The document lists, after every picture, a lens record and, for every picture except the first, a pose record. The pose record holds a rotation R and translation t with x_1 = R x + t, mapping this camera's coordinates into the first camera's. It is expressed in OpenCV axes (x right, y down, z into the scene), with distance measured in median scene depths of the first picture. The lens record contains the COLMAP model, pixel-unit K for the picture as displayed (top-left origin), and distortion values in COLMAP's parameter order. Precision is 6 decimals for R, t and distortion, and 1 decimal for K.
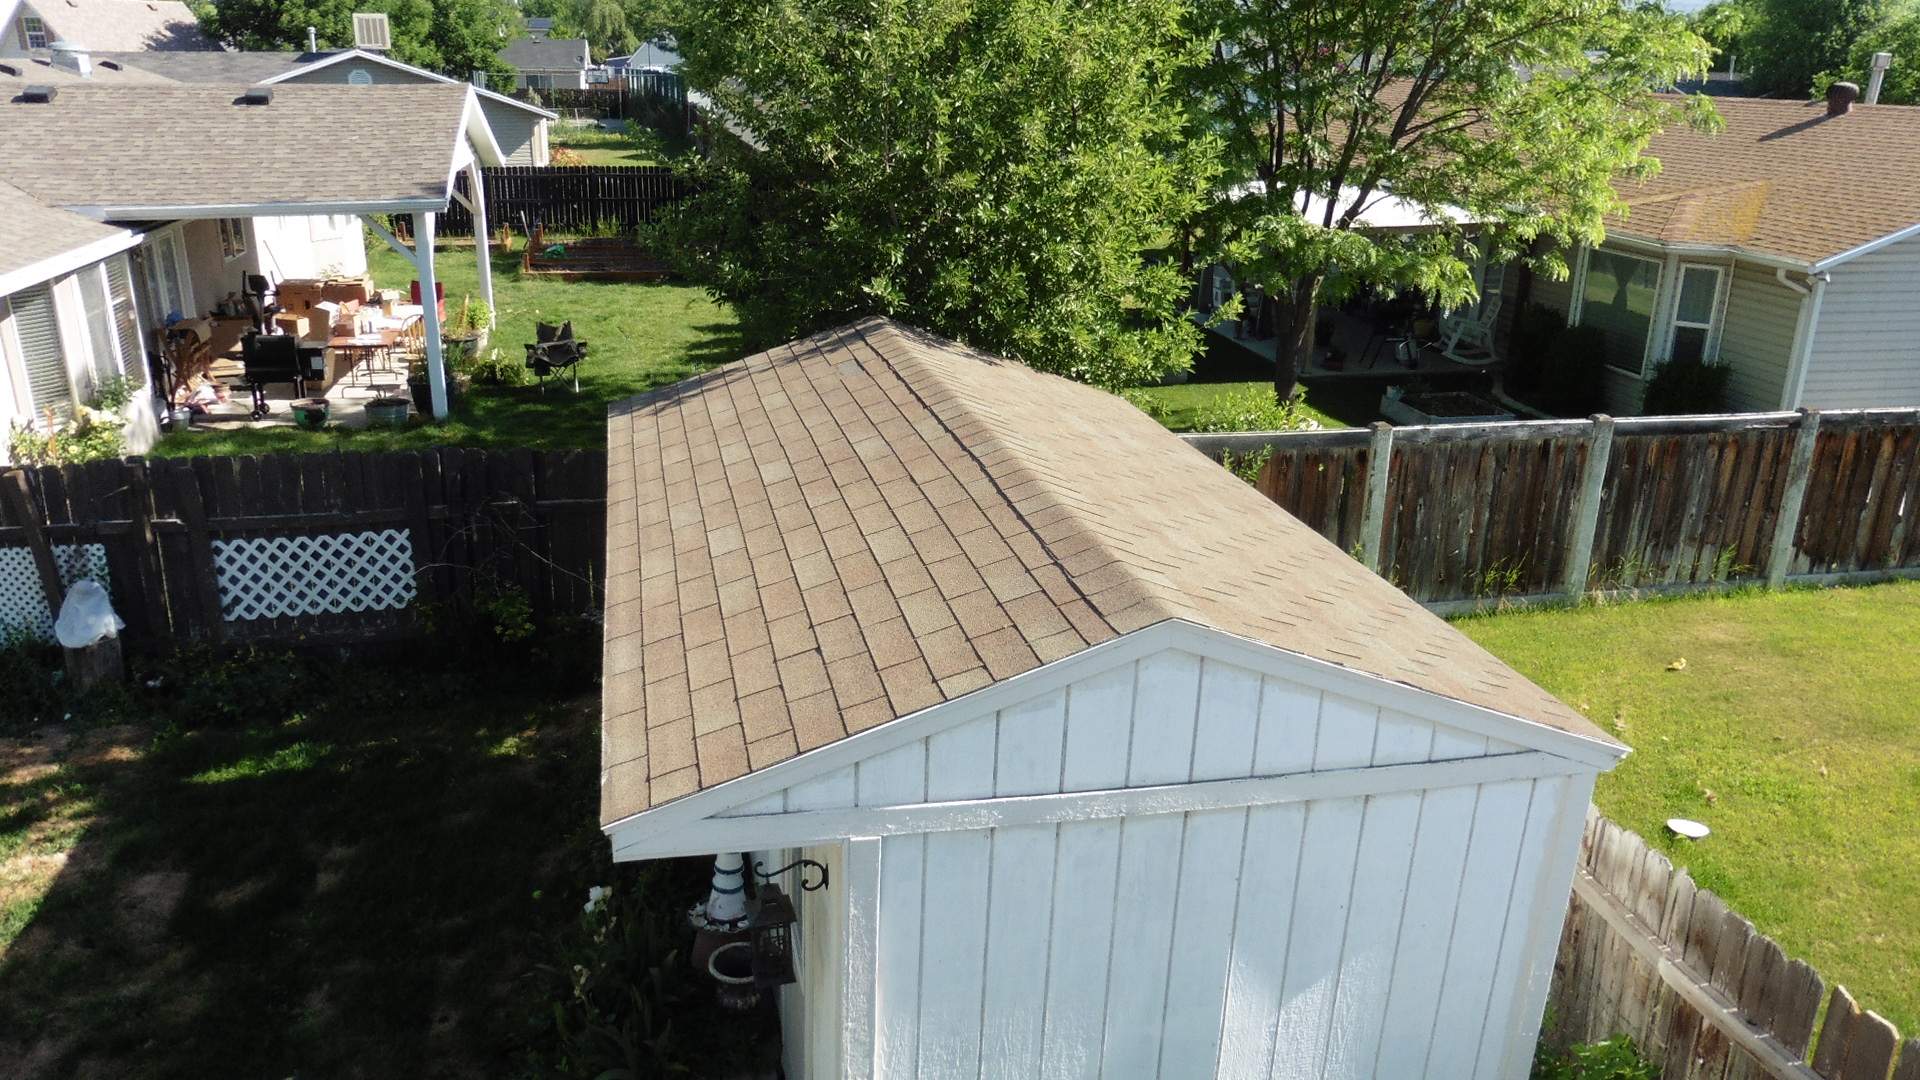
lens RADIAL K [[1401.5, 0, 925.0], [0, 1401.5, 526.6], [0, 0, 1]] dist [-0.078219, 0.066765]
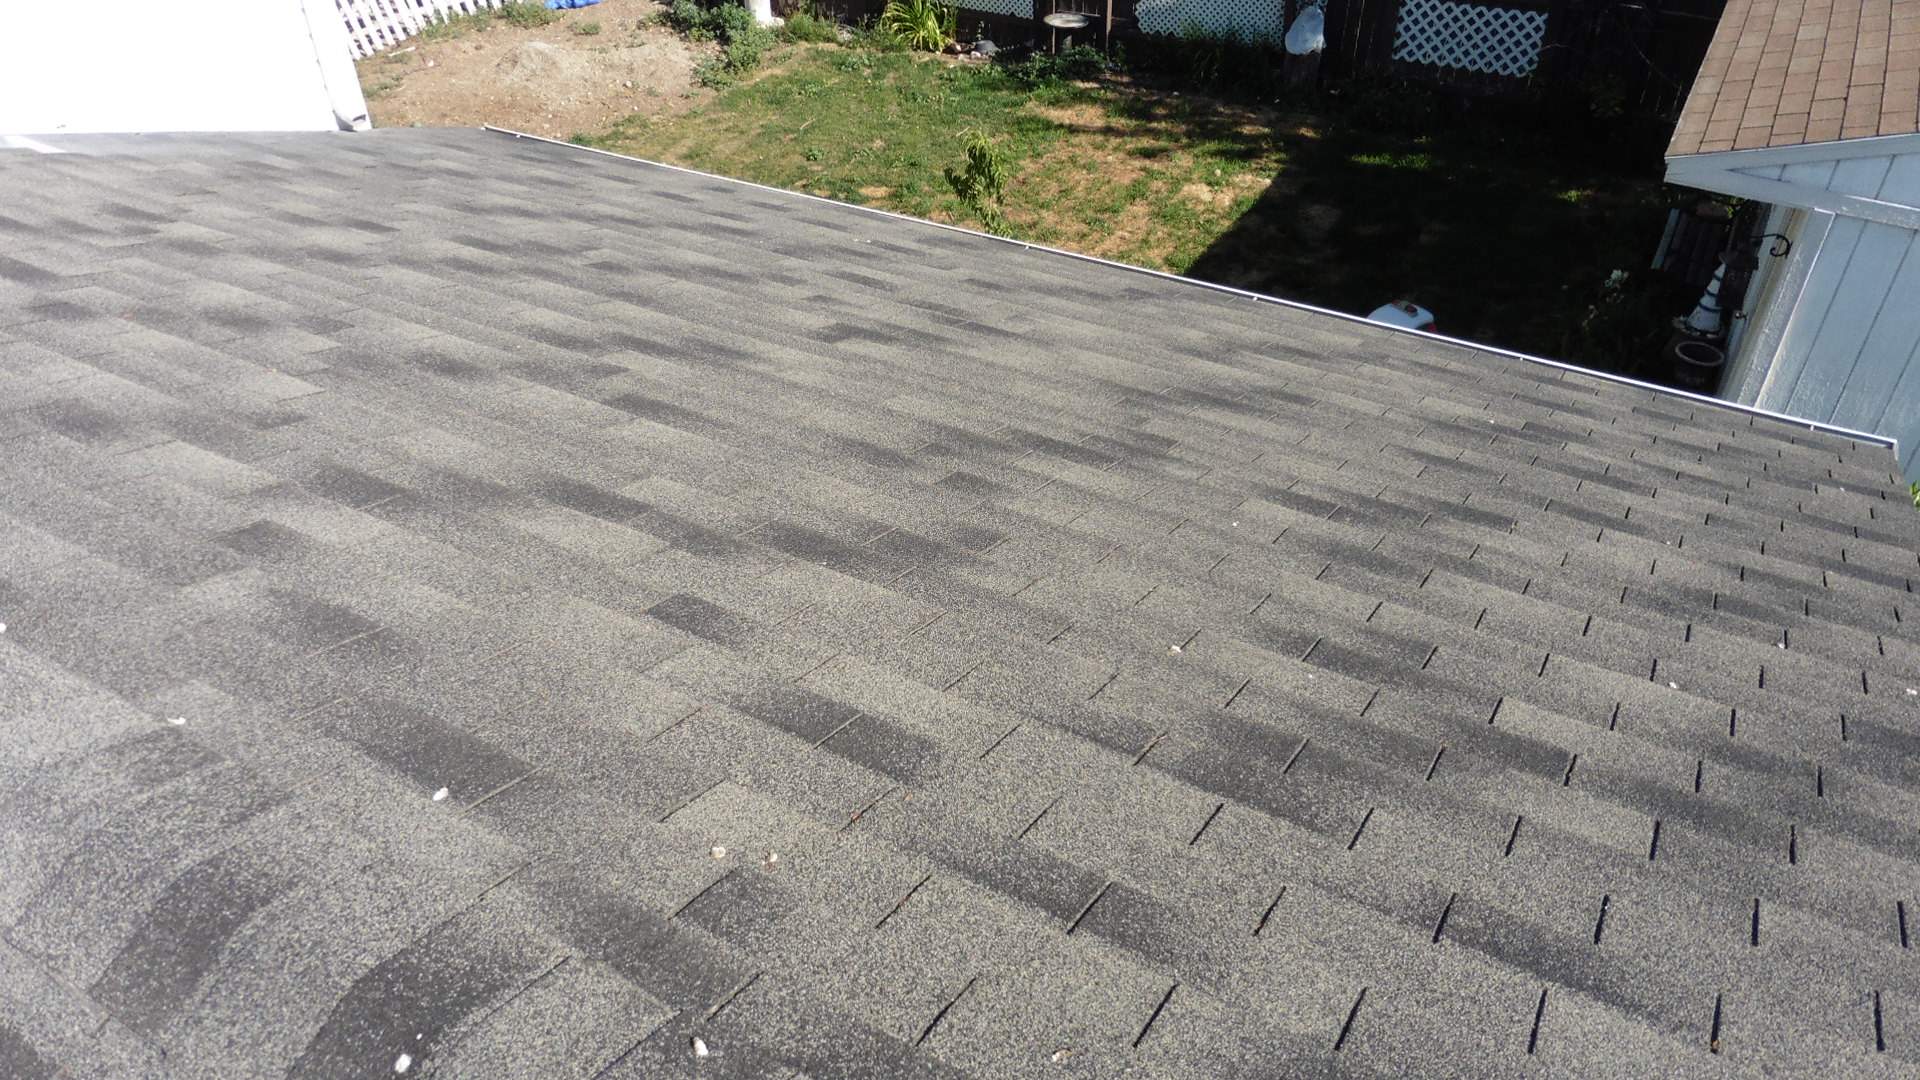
lens RADIAL K [[1401.5, 0, 929.1], [0, 1401.5, 546.5], [0, 0, 1]] dist [-0.078219, 0.066765]
pose [[0.740862, 0.383666, -0.551293, 0.096058], [-0.183007, 0.905049, 0.383921, 0.068913], [0.646245, -0.183542, 0.740729, -0.418250]]
